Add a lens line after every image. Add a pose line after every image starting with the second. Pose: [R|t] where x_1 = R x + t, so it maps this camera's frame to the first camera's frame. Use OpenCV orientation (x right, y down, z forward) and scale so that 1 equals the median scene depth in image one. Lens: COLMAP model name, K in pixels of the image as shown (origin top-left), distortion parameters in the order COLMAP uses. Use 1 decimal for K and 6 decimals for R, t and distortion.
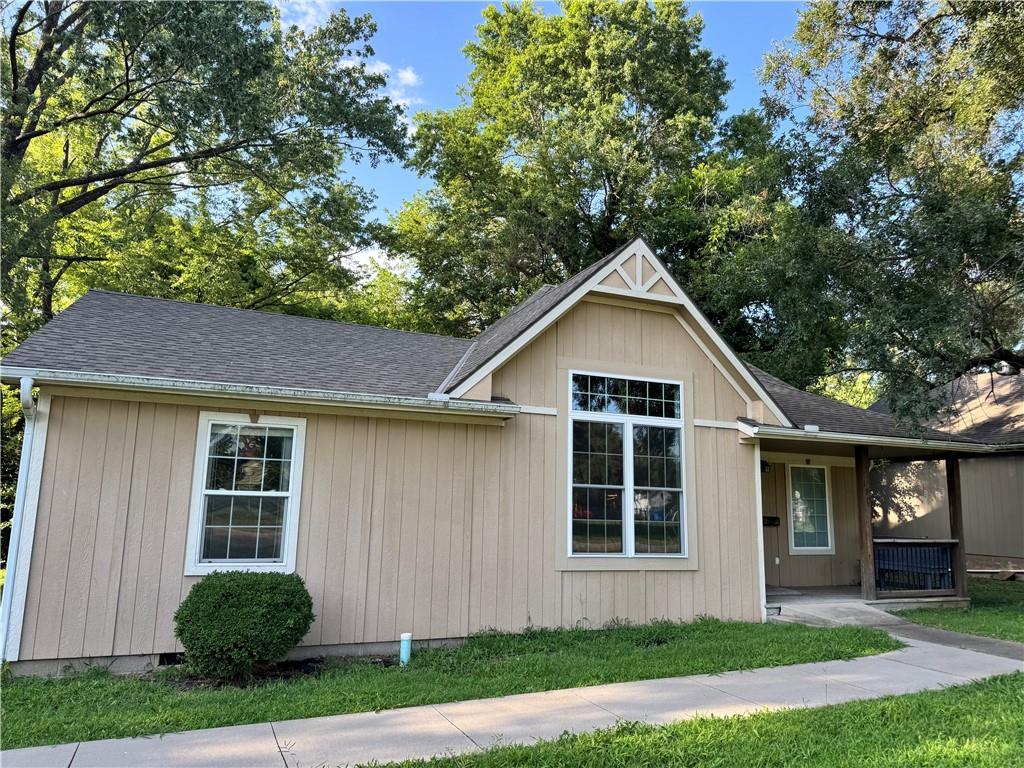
lens RADIAL K [[716.9, 0, 509.3], [0, 716.9, 383.7], [0, 0, 1]] dist [0.033894, -0.038657]
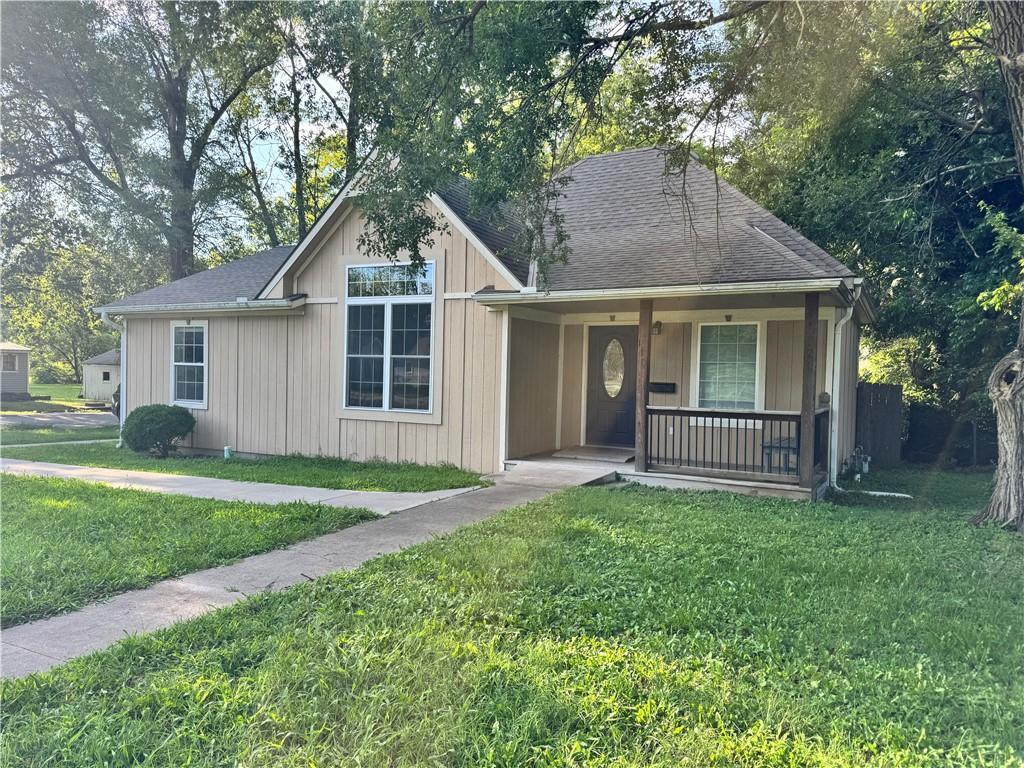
lens RADIAL K [[716.9, 0, 511.9], [0, 716.9, 387.2], [0, 0, 1]] dist [0.033894, -0.038657]
pose [[0.638483, 0.009575, -0.769576, 1.282294], [0.127205, 0.984858, 0.117789, 0.082238], [0.759051, -0.173100, 0.627597, 0.393454]]
